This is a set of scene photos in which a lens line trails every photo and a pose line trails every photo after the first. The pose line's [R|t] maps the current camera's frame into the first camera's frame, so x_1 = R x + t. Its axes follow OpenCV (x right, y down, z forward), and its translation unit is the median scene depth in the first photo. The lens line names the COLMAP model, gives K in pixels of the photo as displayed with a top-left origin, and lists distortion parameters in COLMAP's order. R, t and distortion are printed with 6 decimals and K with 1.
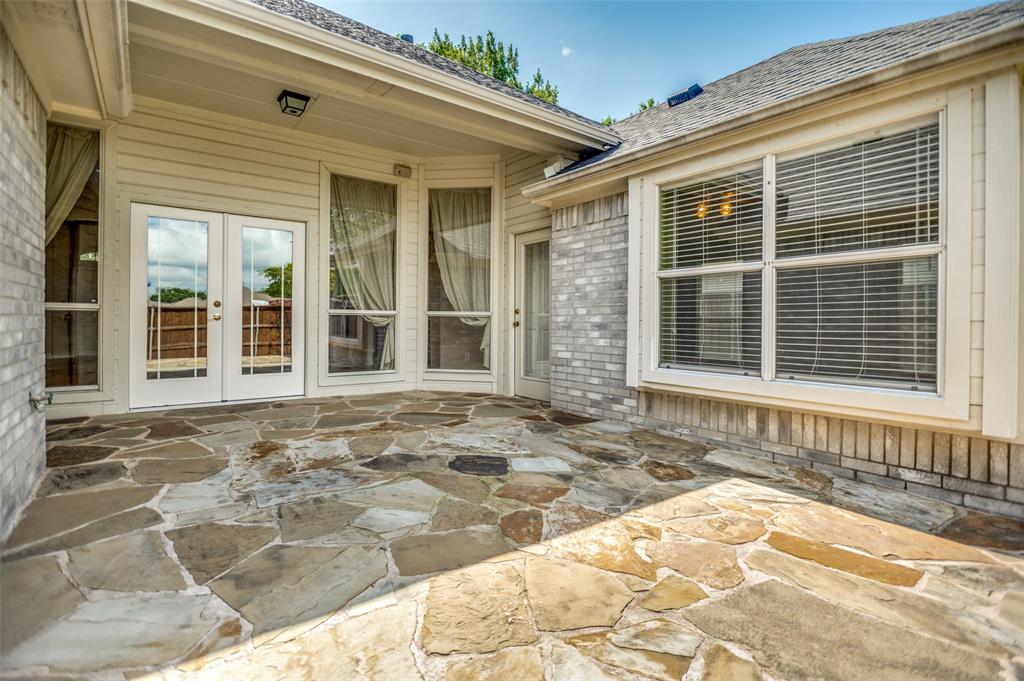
lens RADIAL K [[483.7, 0, 509.6], [0, 483.7, 323.3], [0, 0, 1]] dist [-0.016471, 0.000010]
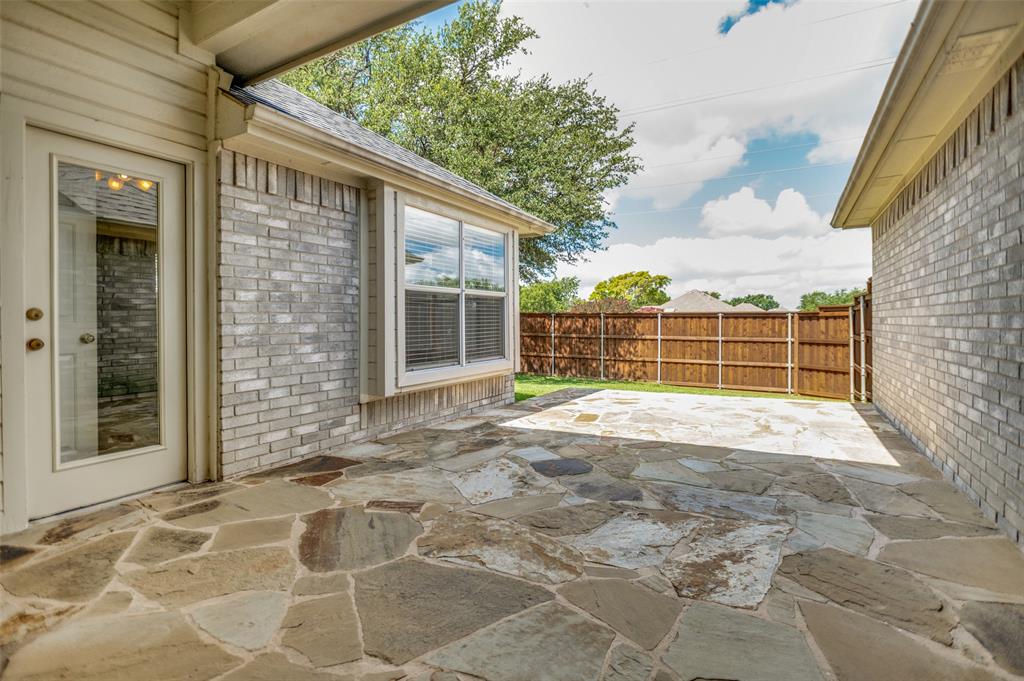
lens RADIAL K [[483.7, 0, 509.6], [0, 483.7, 323.3], [0, 0, 1]] dist [-0.016471, 0.000010]
pose [[-0.388552, -0.003090, 0.921422, -0.859680], [0.009889, 0.999923, 0.007523, -0.026554], [-0.921374, 0.012035, -0.388491, 1.315614]]
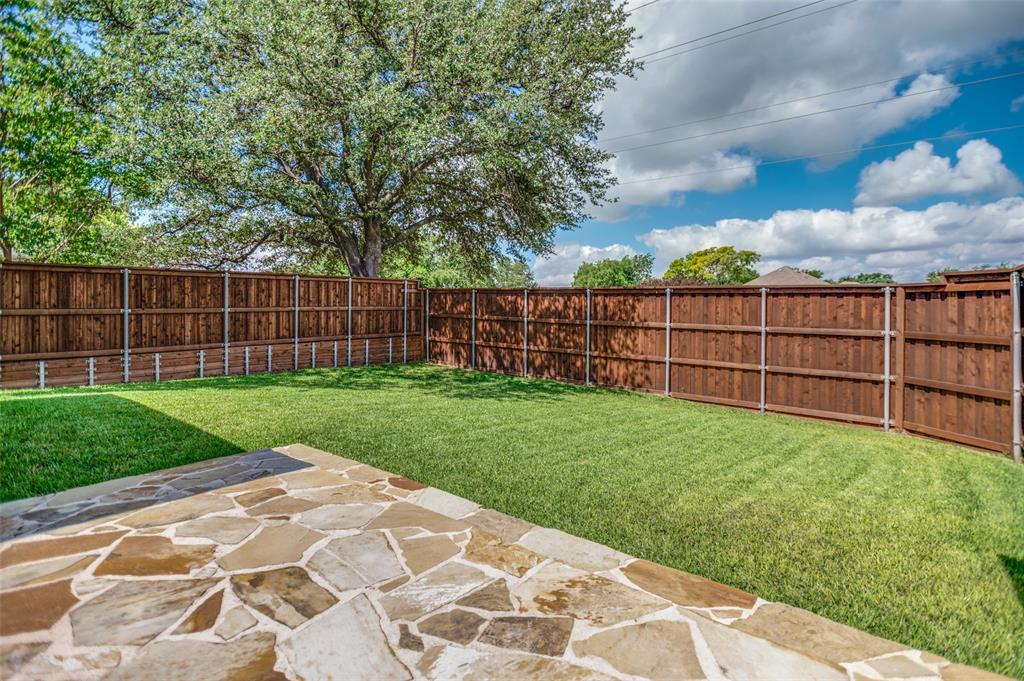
lens RADIAL K [[494.1, 0, 511.3], [0, 494.1, 305.4], [0, 0, 1]] dist [-0.000627, -0.000761]
pose [[-0.238780, -0.006463, 0.971052, -0.685234], [0.004917, 0.999957, 0.007864, -0.020929], [-0.971061, 0.006653, -0.238738, 1.051740]]
